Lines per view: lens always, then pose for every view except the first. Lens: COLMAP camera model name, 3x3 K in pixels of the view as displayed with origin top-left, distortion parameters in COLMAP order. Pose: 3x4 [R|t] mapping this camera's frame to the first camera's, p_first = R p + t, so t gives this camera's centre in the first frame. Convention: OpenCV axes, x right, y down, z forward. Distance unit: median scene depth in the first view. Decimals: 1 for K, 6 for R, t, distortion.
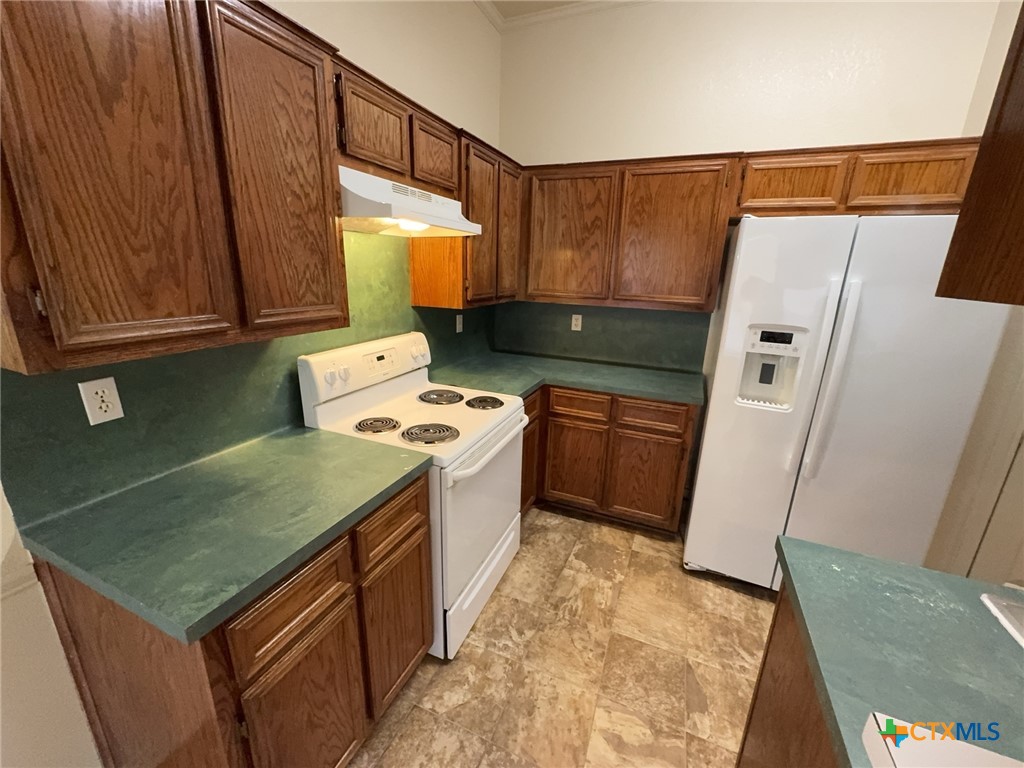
lens RADIAL K [[411.6, 0, 509.7], [0, 411.6, 383.1], [0, 0, 1]] dist [-0.002999, -0.000299]
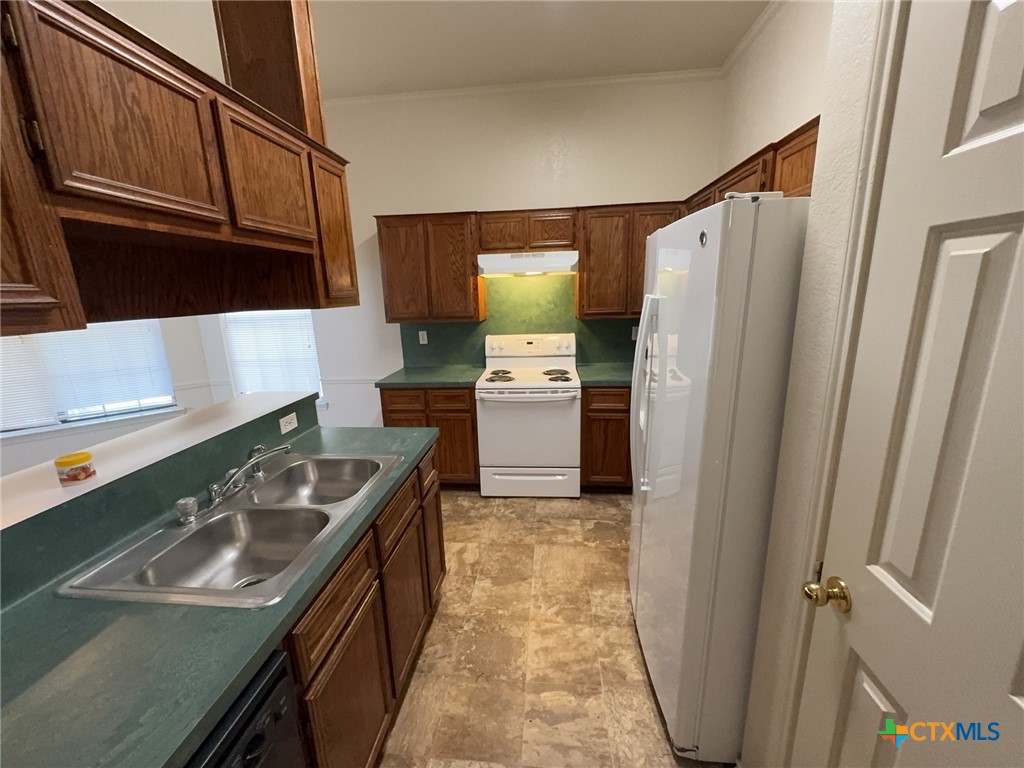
lens RADIAL K [[411.6, 0, 512.1], [0, 411.6, 383.3], [0, 0, 1]] dist [-0.002999, -0.000299]
pose [[0.306878, 0.183932, -0.933807, 1.485309], [-0.218355, 0.968584, 0.119024, -0.093954], [0.926362, 0.167376, 0.337399, 0.358543]]
